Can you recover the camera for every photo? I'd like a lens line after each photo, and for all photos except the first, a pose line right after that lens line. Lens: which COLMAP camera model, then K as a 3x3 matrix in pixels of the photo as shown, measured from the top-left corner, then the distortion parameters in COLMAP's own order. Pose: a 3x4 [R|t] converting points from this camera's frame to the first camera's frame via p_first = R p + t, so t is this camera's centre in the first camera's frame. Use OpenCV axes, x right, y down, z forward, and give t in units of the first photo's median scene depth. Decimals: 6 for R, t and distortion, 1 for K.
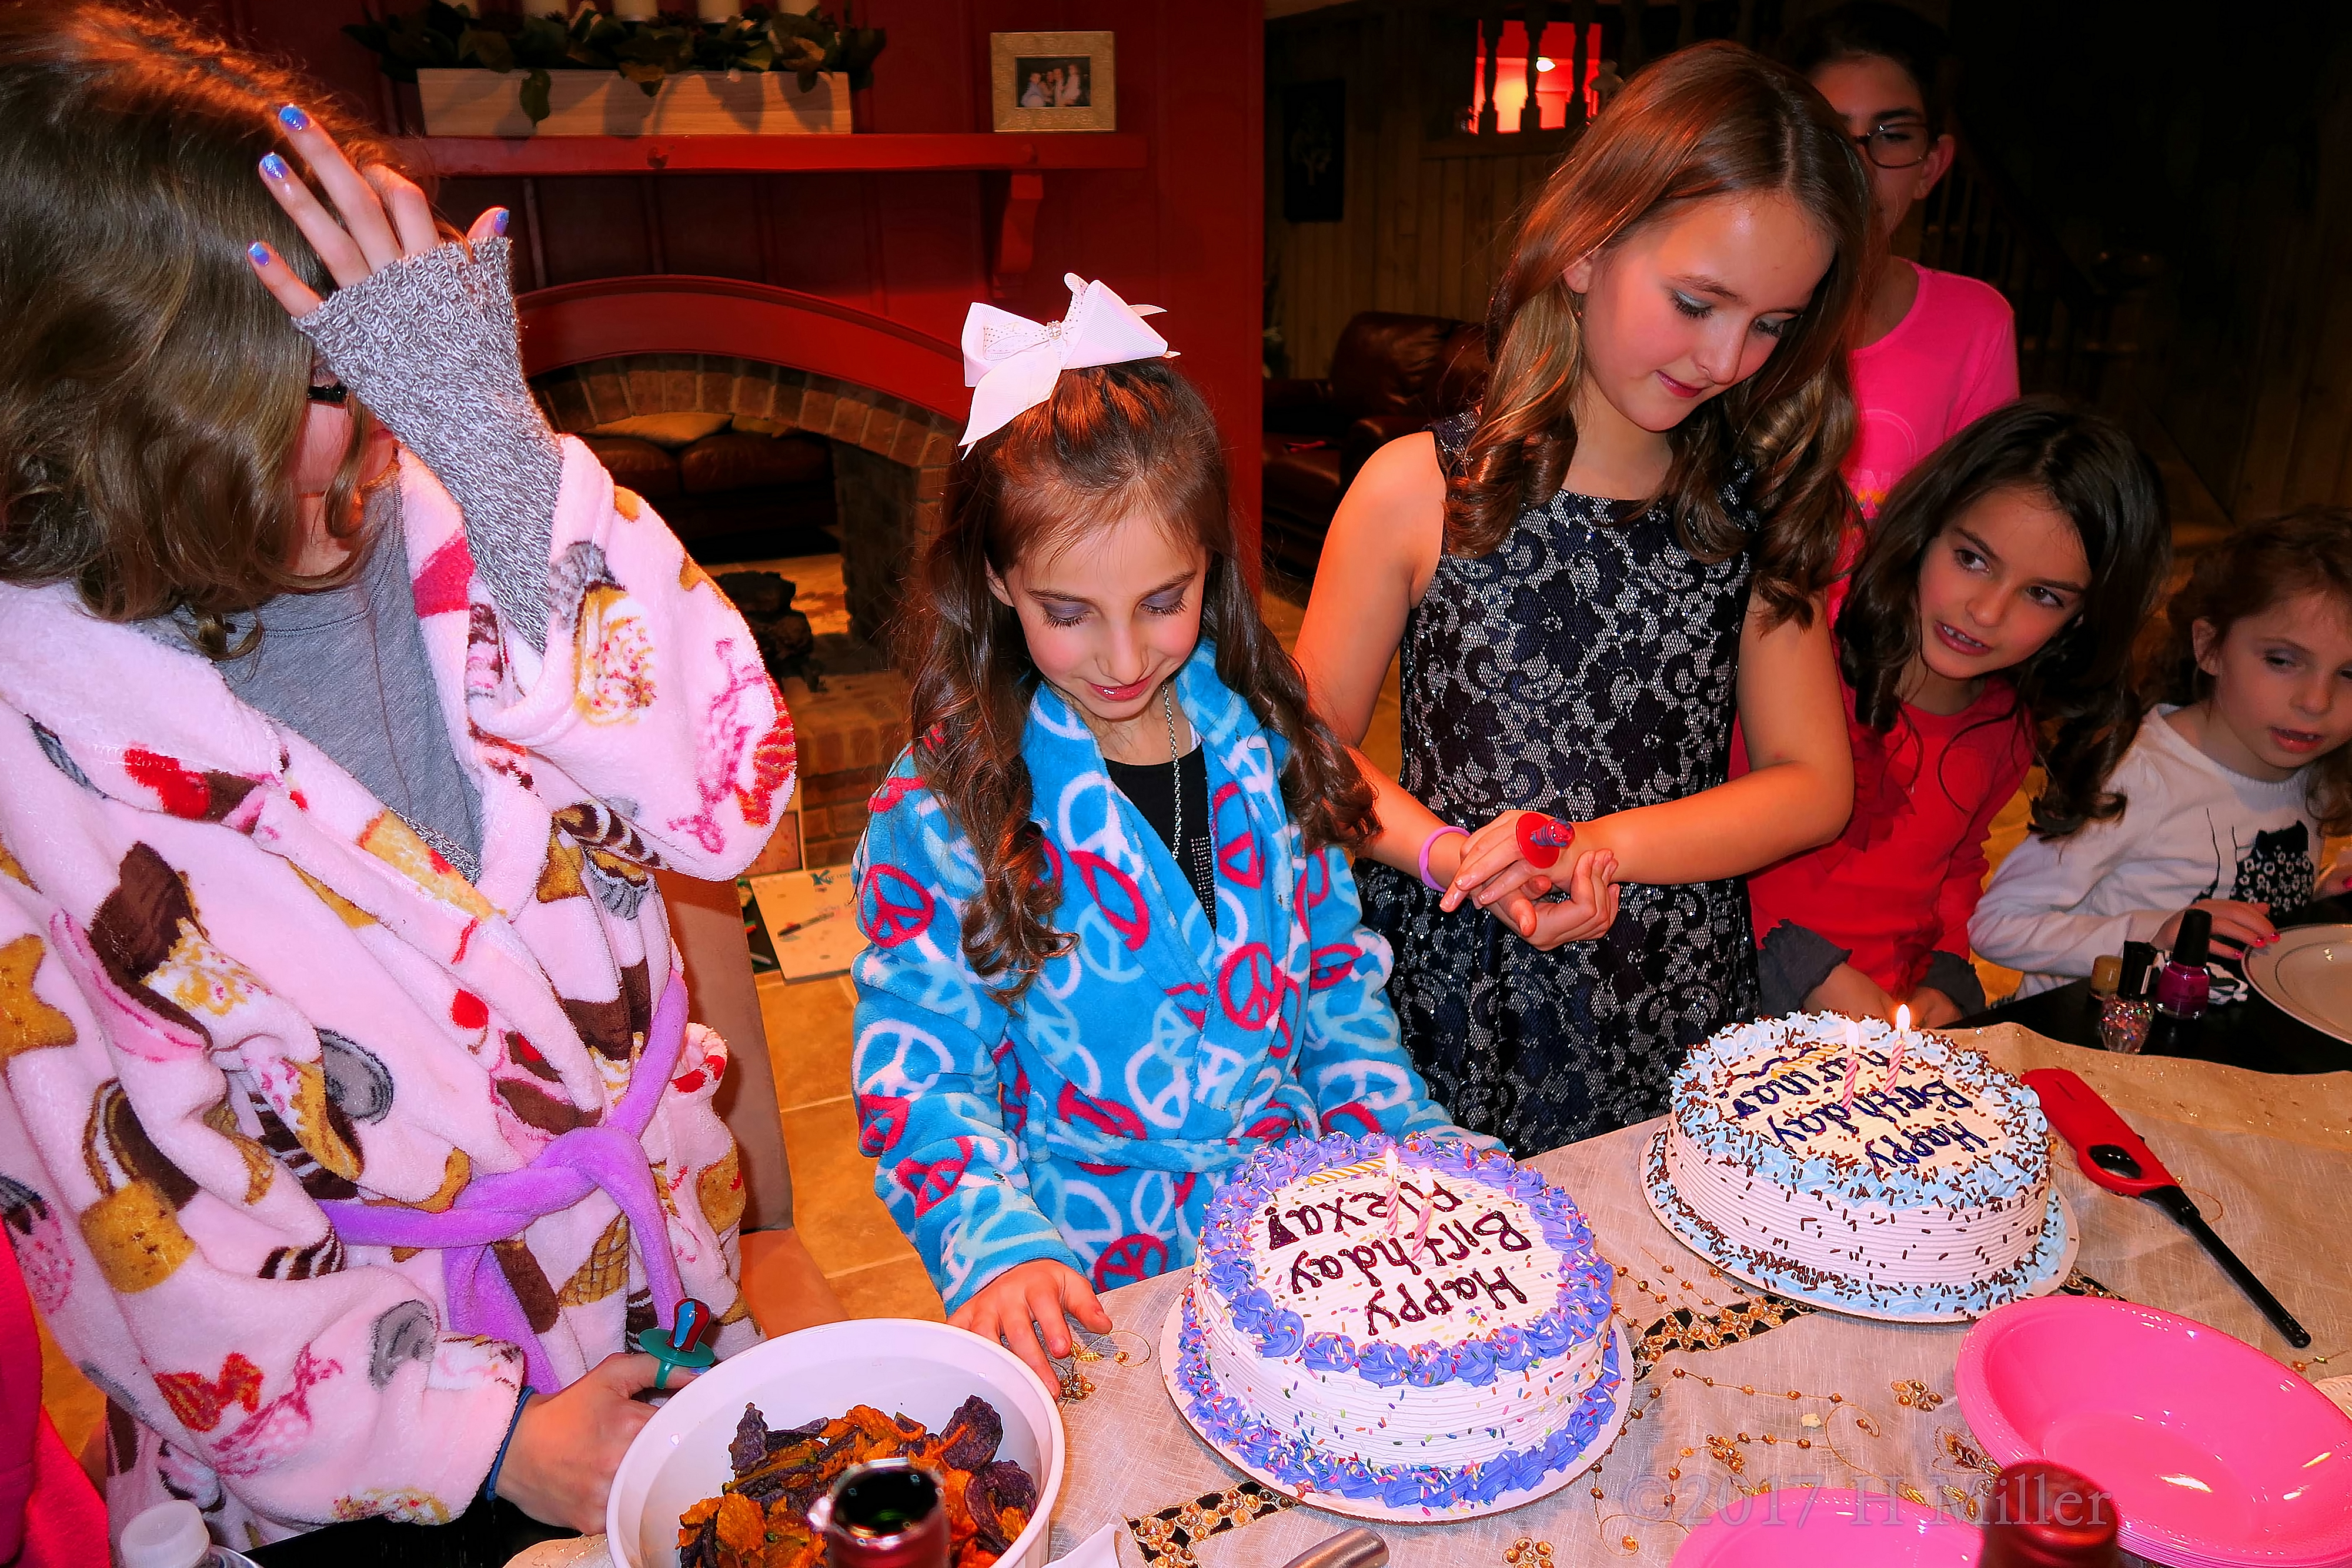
lens RADIAL K [[1662.5, 0, 1176.0], [0, 1662.5, 784.0], [0, 0, 1]] dist [-0.004501, -0.037566]
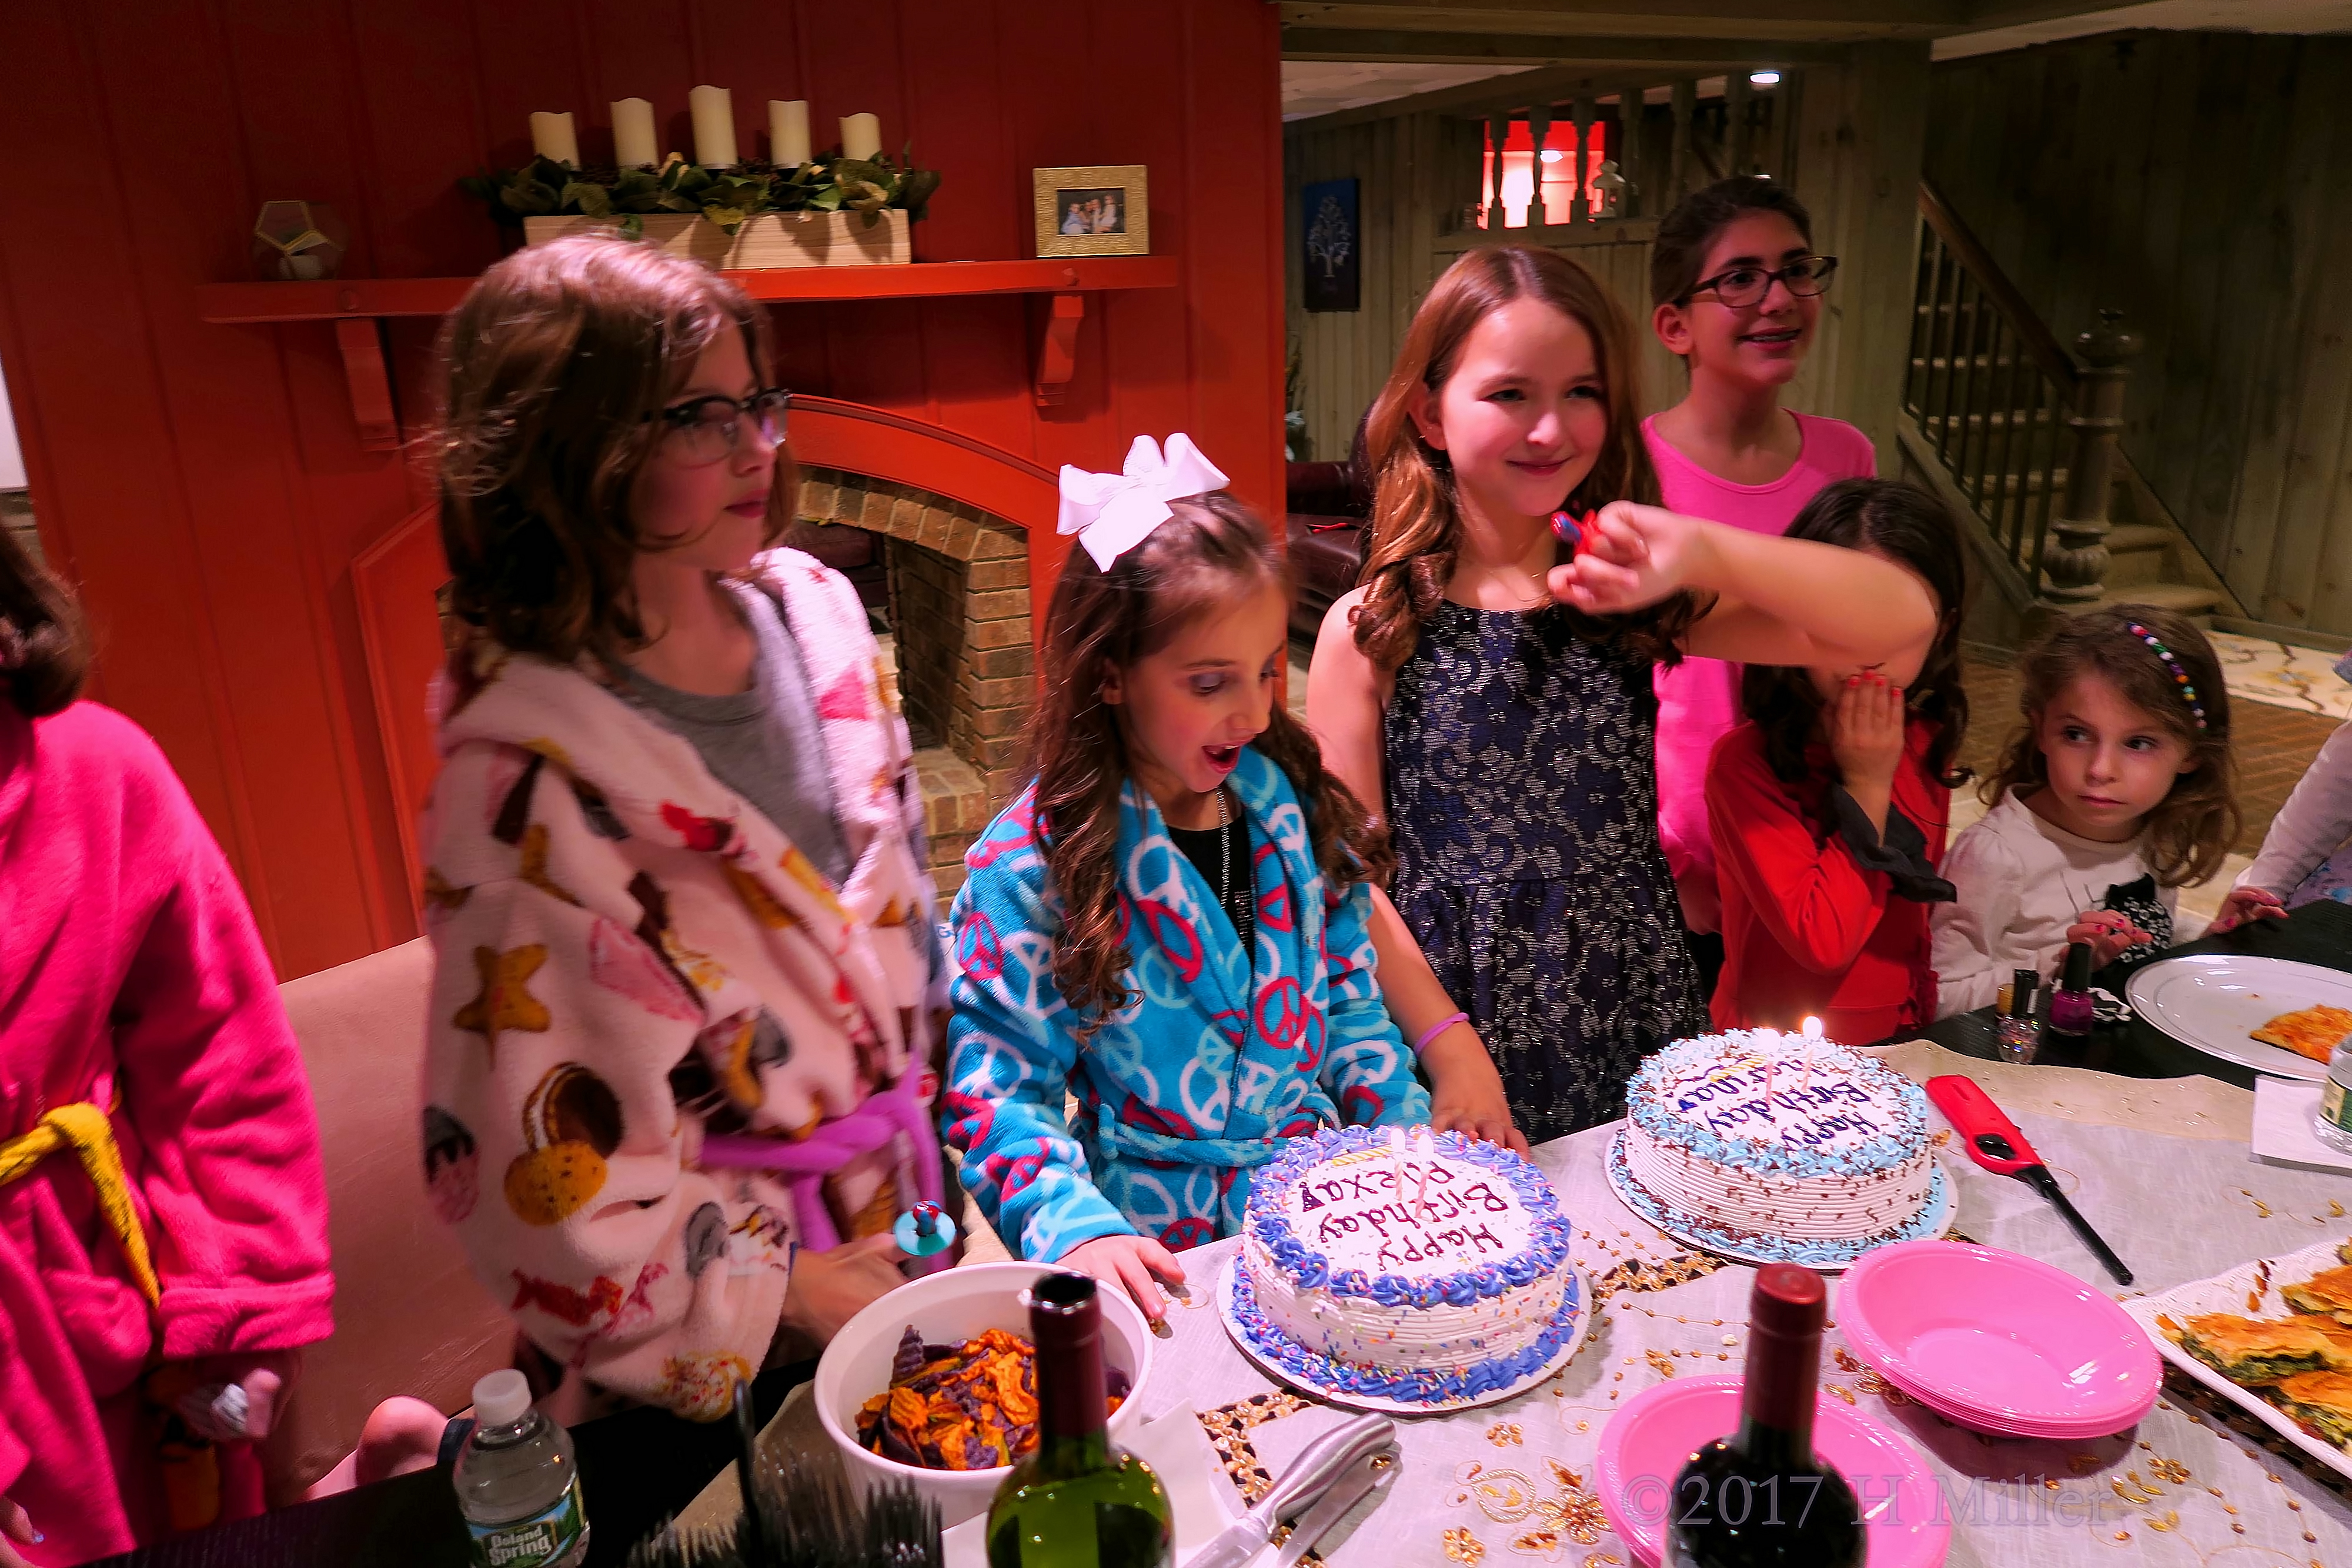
lens RADIAL K [[1662.5, 0, 1176.0], [0, 1662.5, 784.0], [0, 0, 1]] dist [-0.004501, -0.037566]
pose [[0.999784, -0.012433, -0.016671, -0.013658], [0.011745, 0.999100, -0.040756, 0.003222], [0.017163, 0.040551, 0.999030, -0.261809]]
